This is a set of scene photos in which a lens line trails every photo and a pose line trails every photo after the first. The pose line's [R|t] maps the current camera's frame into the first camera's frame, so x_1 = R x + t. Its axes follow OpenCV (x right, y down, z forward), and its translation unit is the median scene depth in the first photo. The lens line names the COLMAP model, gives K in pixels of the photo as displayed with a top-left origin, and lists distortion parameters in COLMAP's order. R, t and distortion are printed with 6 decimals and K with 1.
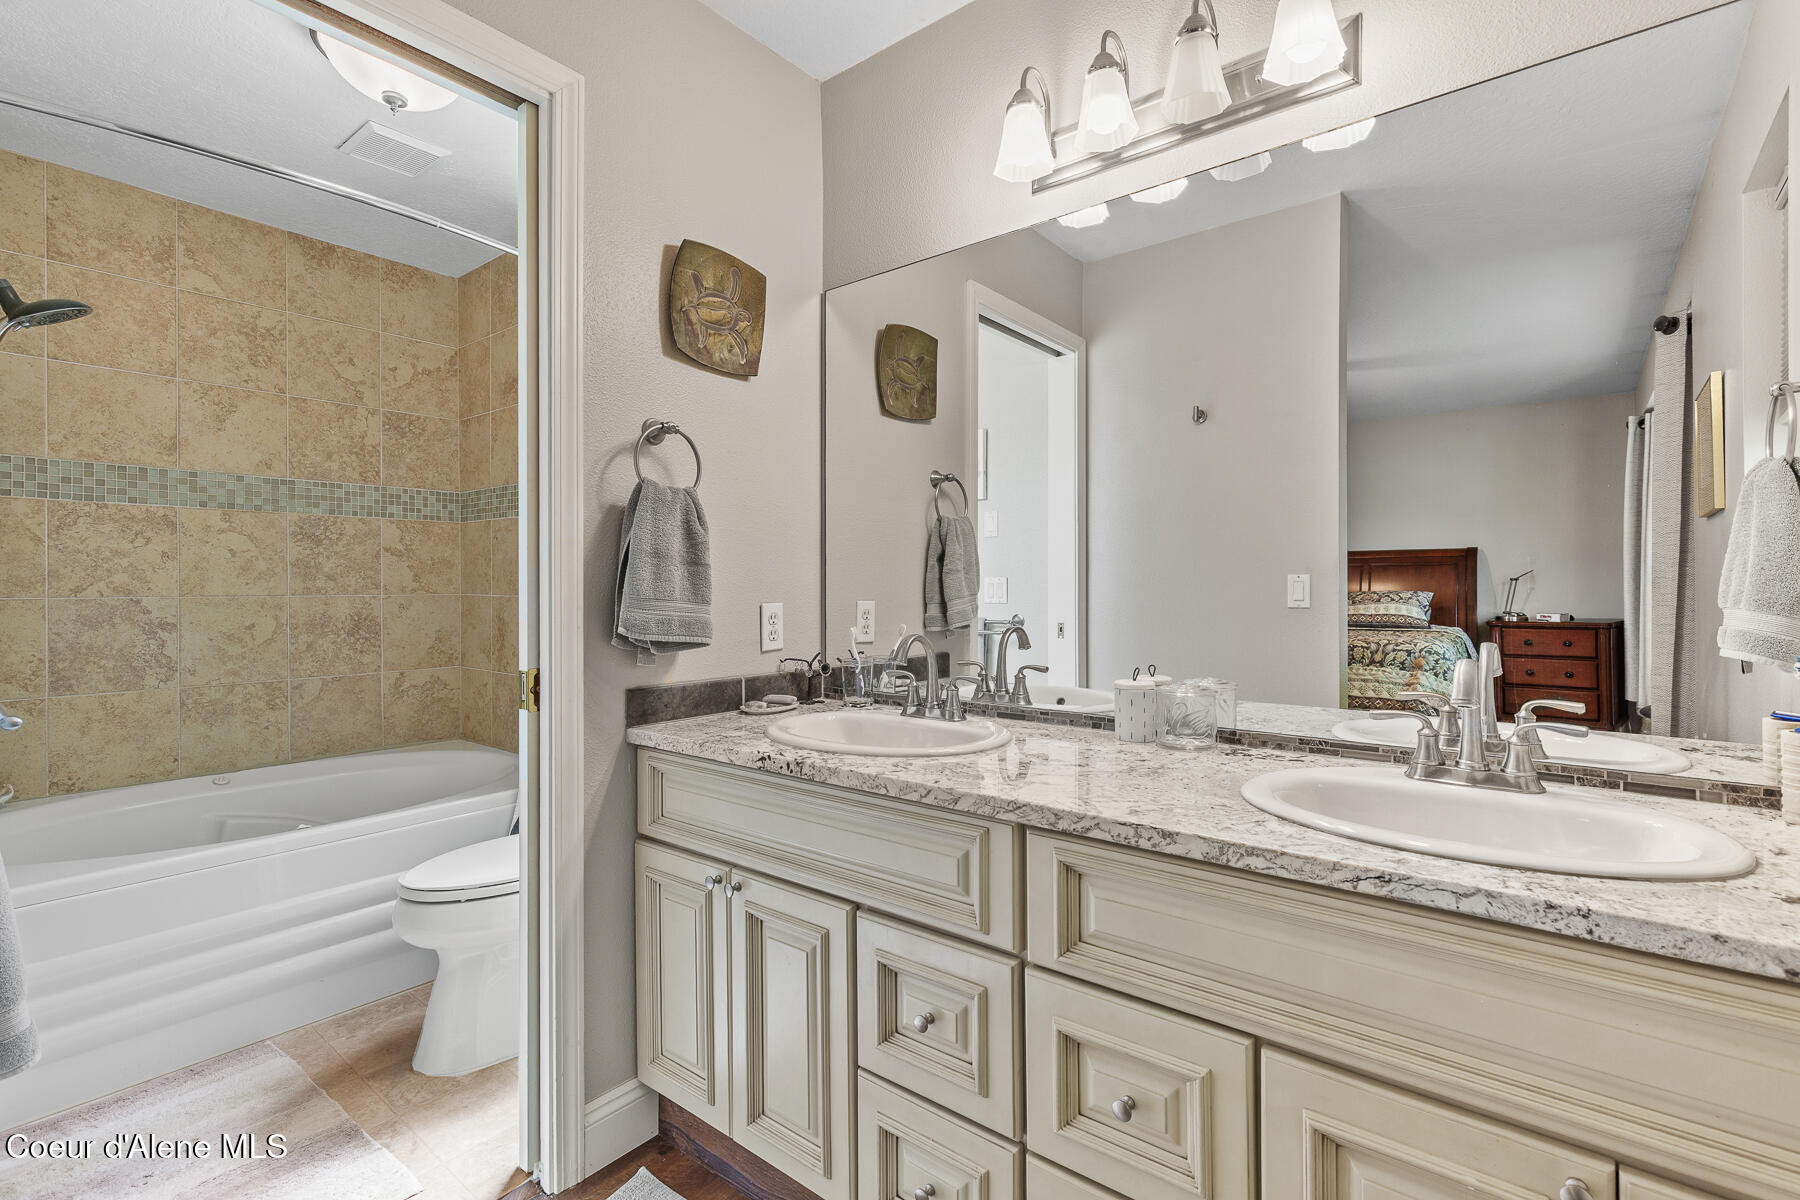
lens RADIAL K [[824.8, 0, 906.1], [0, 824.8, 582.5], [0, 0, 1]] dist [0.002732, 0.000720]
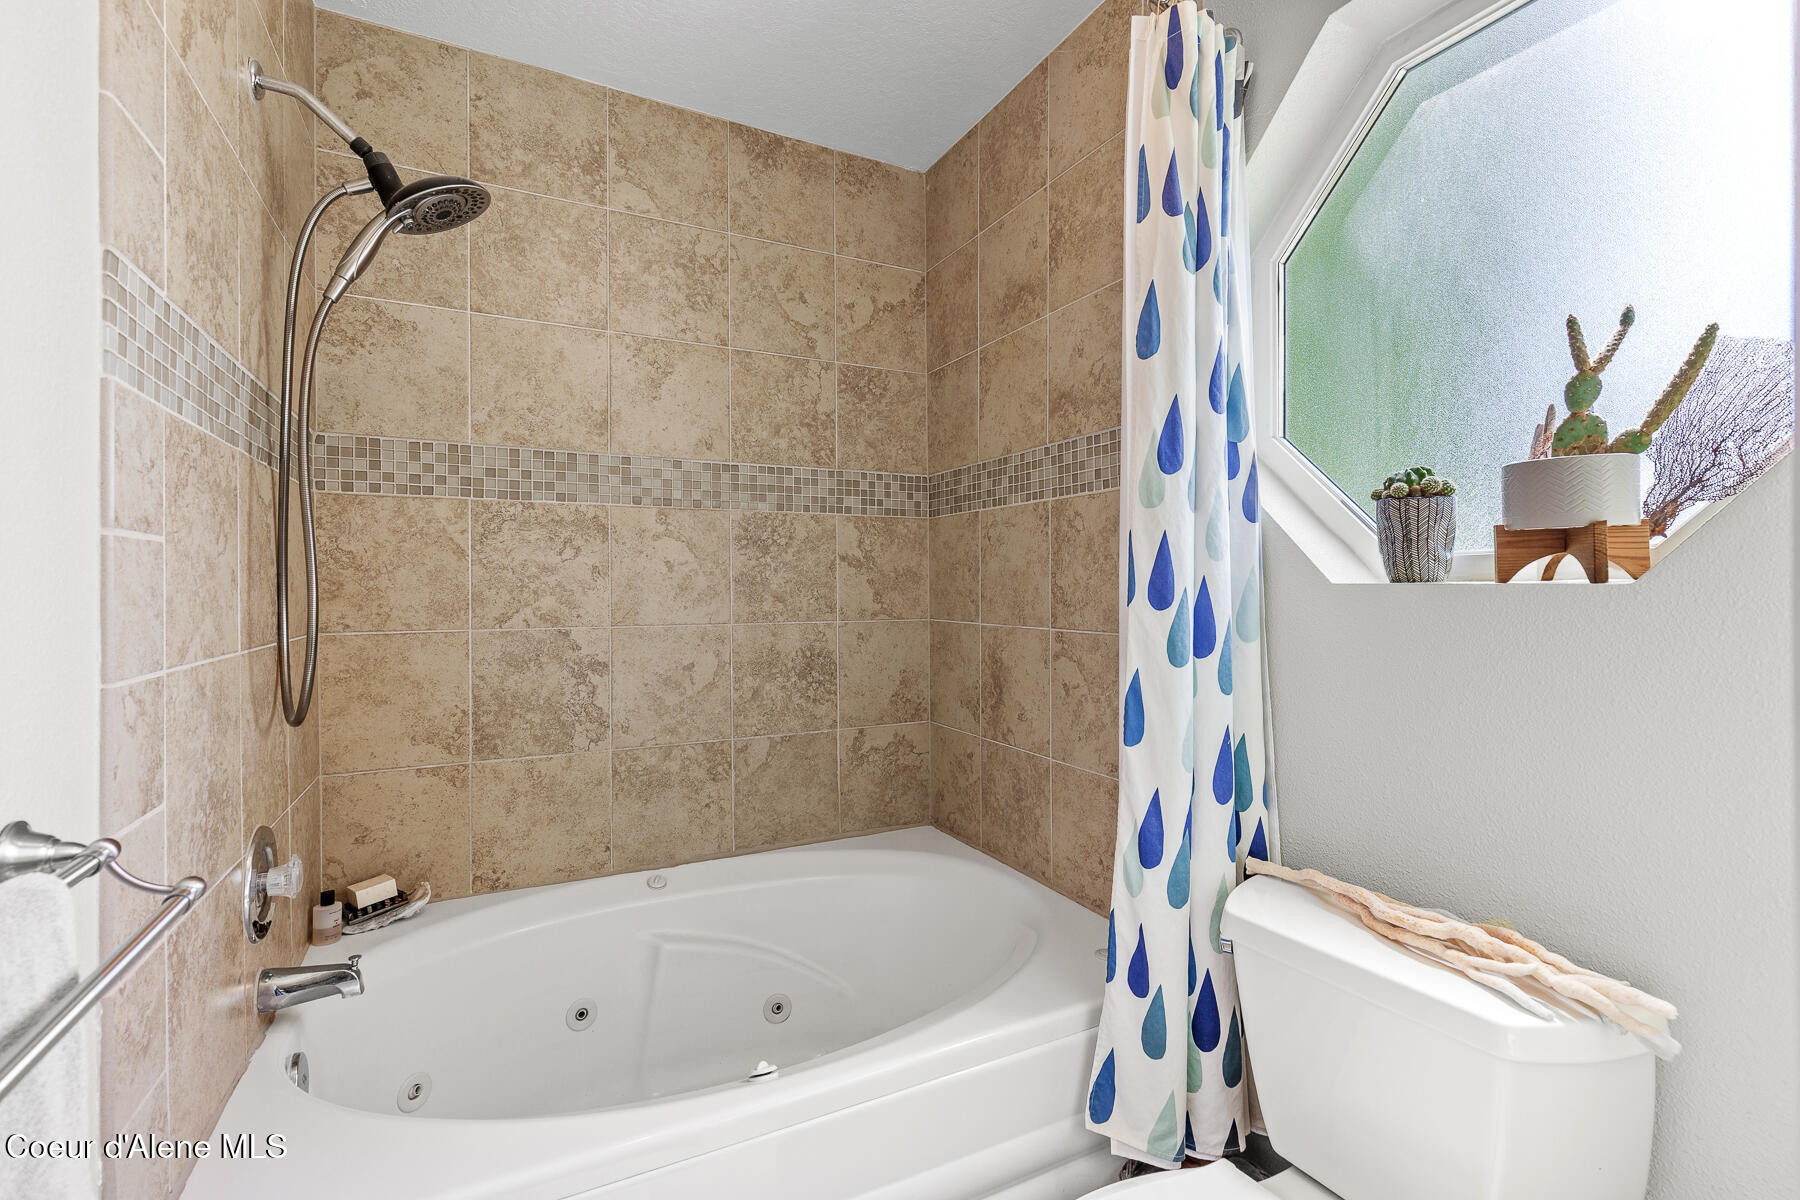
lens RADIAL K [[824.8, 0, 906.1], [0, 824.8, 582.5], [0, 0, 1]] dist [0.002732, 0.000720]
pose [[0.911513, -0.005882, -0.411230, -0.320713], [0.003798, 0.999975, -0.005885, -0.015964], [0.411255, 0.003802, 0.911512, 0.416953]]
